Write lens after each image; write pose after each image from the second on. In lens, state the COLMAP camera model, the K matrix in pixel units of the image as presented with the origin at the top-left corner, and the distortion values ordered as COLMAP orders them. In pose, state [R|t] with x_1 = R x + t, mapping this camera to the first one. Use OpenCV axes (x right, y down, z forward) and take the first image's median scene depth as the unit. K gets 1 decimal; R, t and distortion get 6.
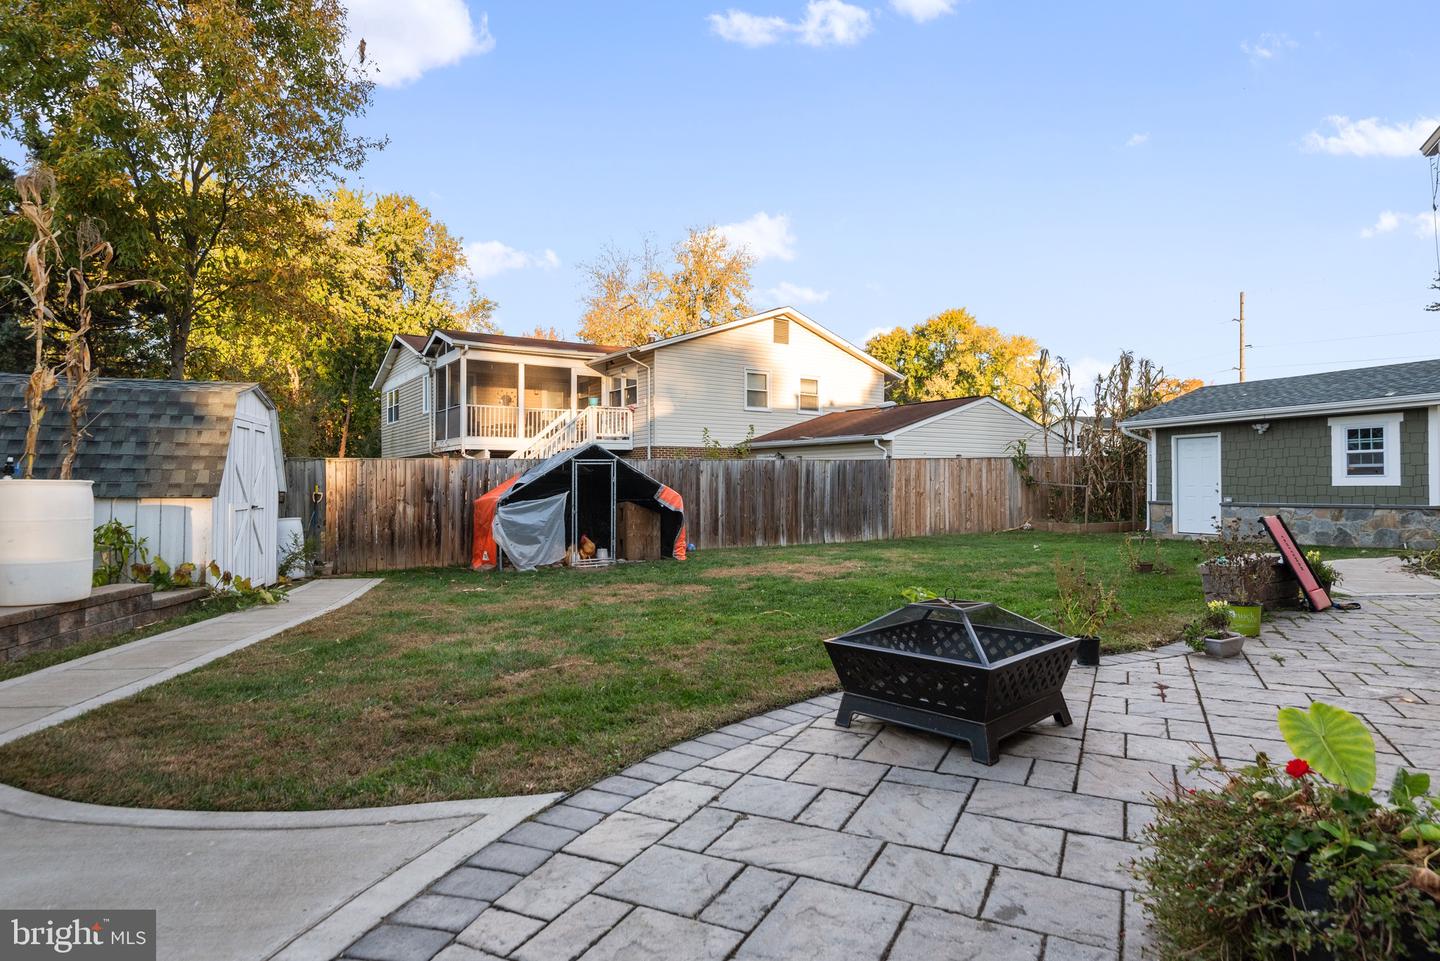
lens RADIAL K [[774.9, 0, 727.8], [0, 774.9, 475.2], [0, 0, 1]] dist [0.045972, -0.030304]
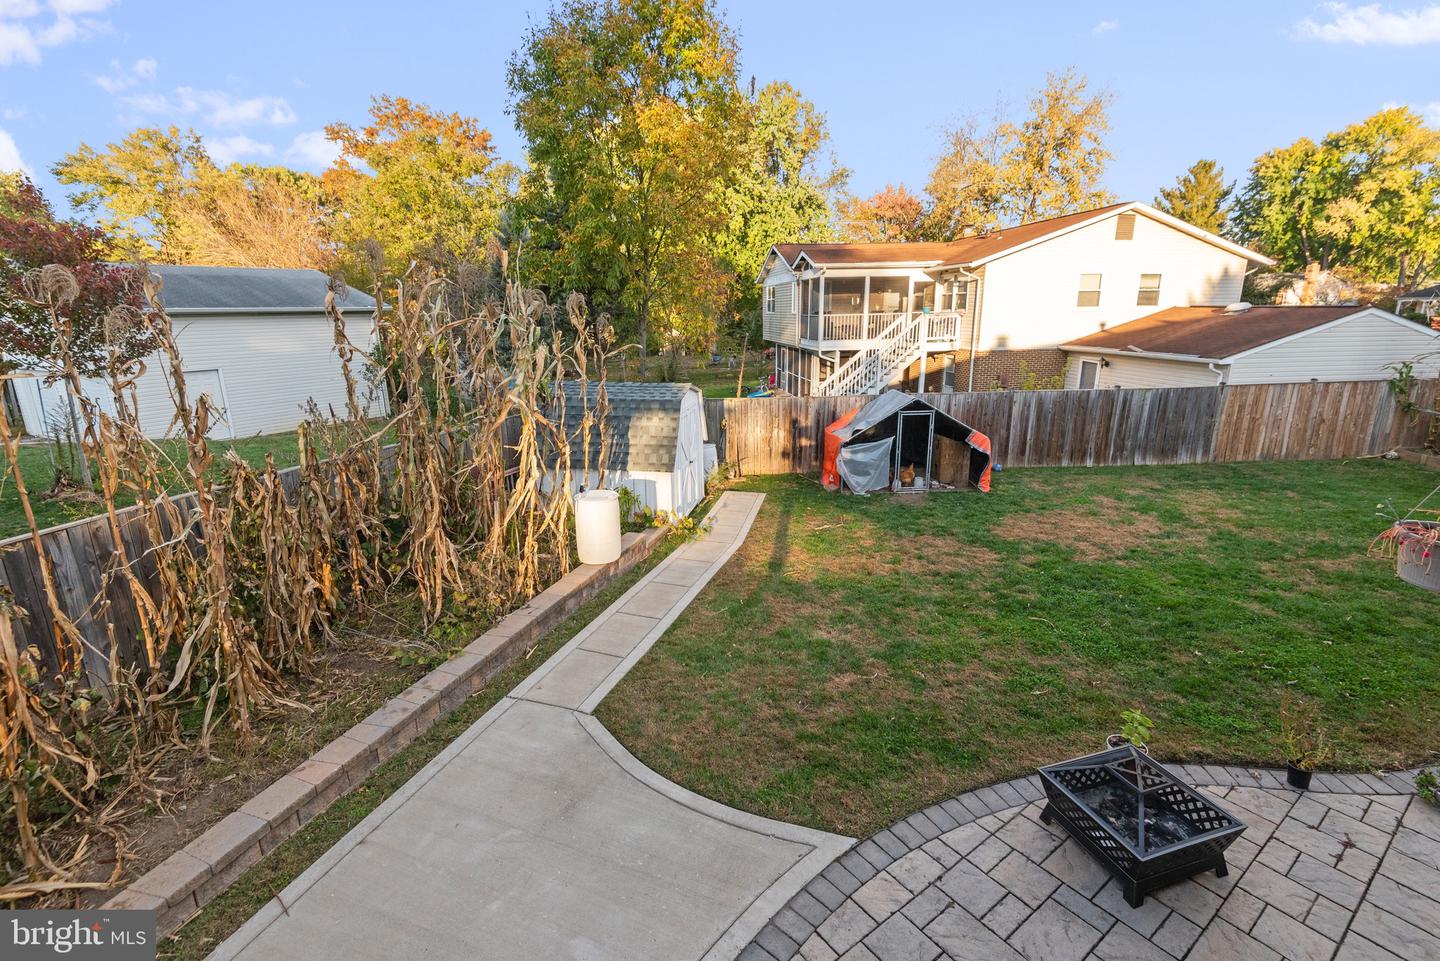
lens RADIAL K [[643.2, 0, 728.3], [0, 643.2, 474.2], [0, 0, 1]] dist [0.030355, -0.020602]
pose [[0.892611, 0.104316, -0.438593, 0.019229], [0.013801, 0.966083, 0.257862, -0.155373], [0.450616, -0.236223, 0.860897, -0.049173]]
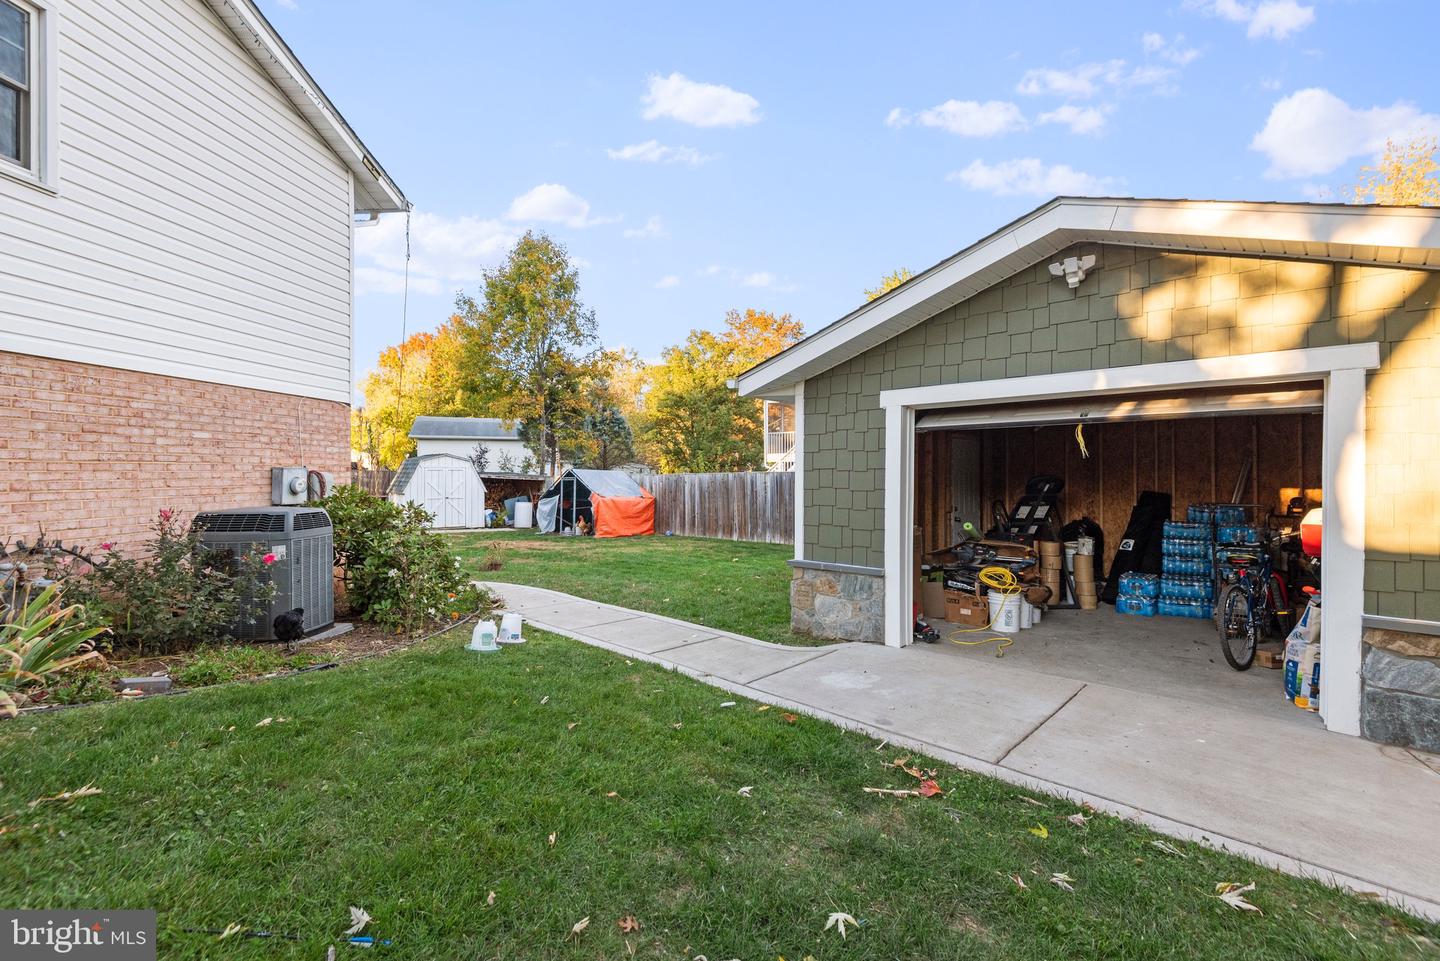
lens RADIAL K [[685.4, 0, 727.1], [0, 685.4, 470.9], [0, 0, 1]] dist [0.037267, -0.027746]
pose [[0.369642, -0.004058, -0.929165, 1.191241], [0.009594, 0.999954, -0.000550, -0.025265], [0.929125, -0.008711, 0.369664, 0.595764]]
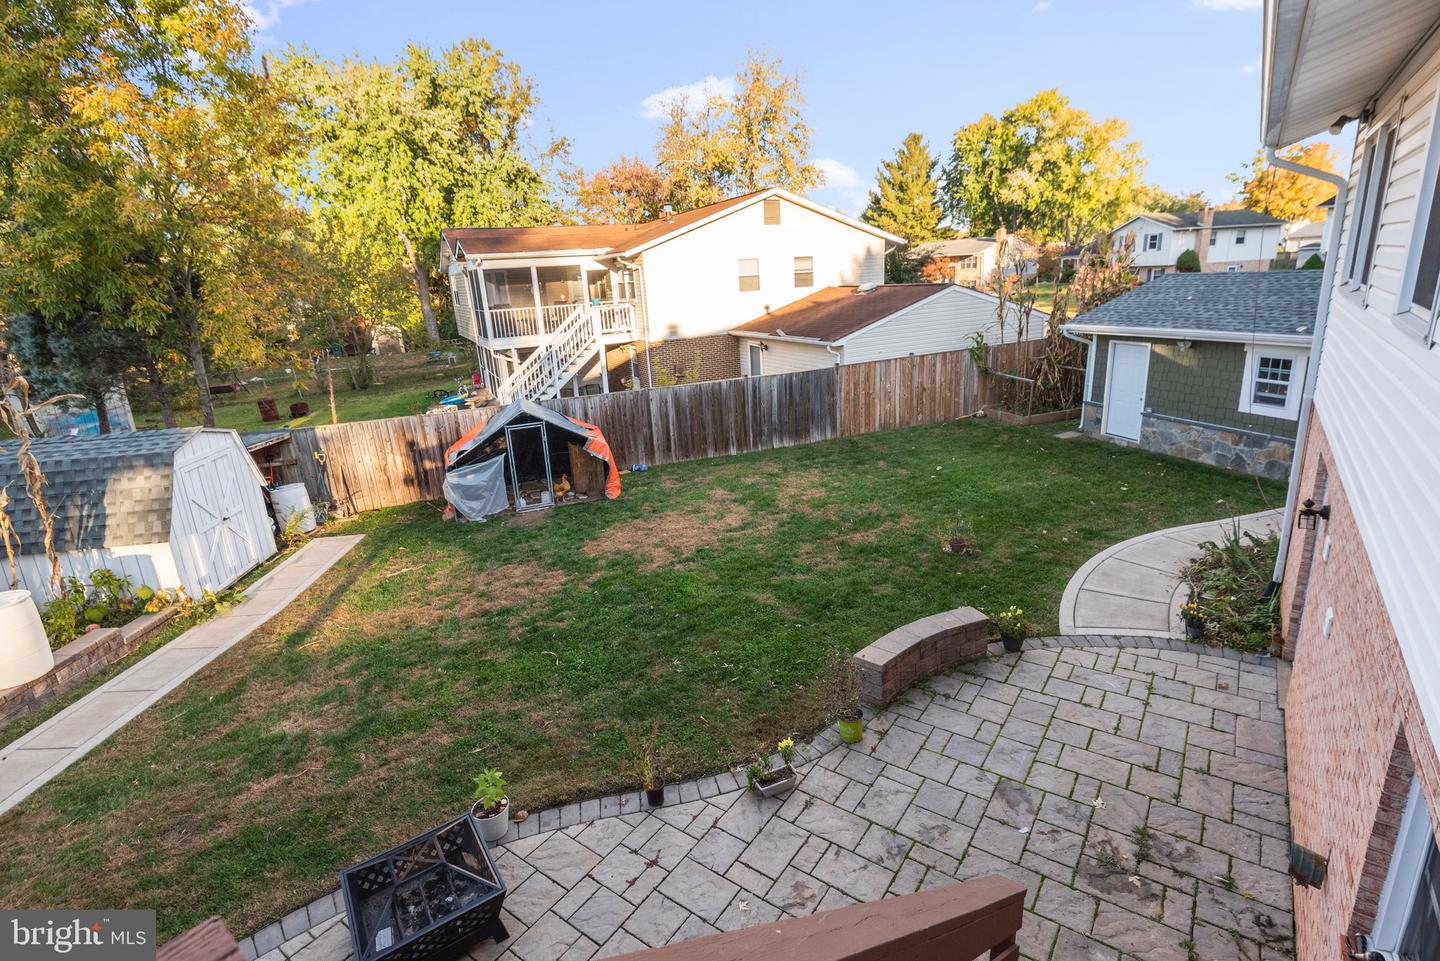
lens RADIAL K [[685.4, 0, 727.1], [0, 685.4, 470.9], [0, 0, 1]] dist [0.037267, -0.027746]
pose [[0.987062, -0.009588, -0.160053, 0.236885], [0.055361, 0.957202, 0.284076, -0.184578], [0.150480, -0.289261, 0.945349, 0.031833]]
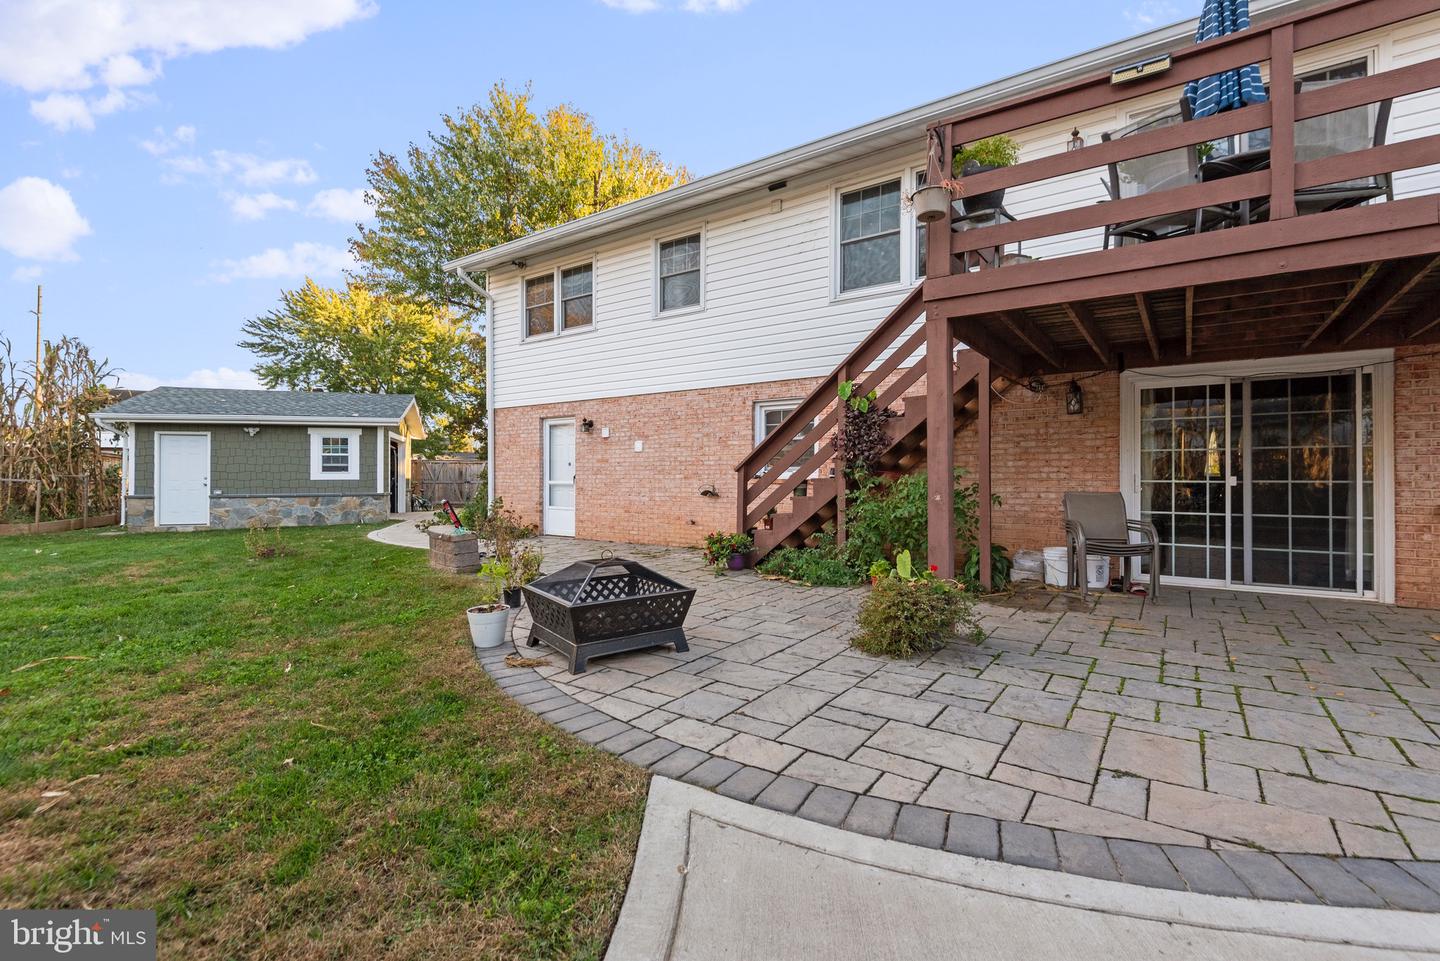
lens RADIAL K [[643.2, 0, 728.3], [0, 643.2, 474.2], [0, 0, 1]] dist [0.030355, -0.020602]
pose [[0.137163, 0.009124, 0.990507, -0.190655], [-0.011752, 0.999902, -0.007583, 0.003822], [-0.990479, -0.010601, 0.137256, 0.147018]]
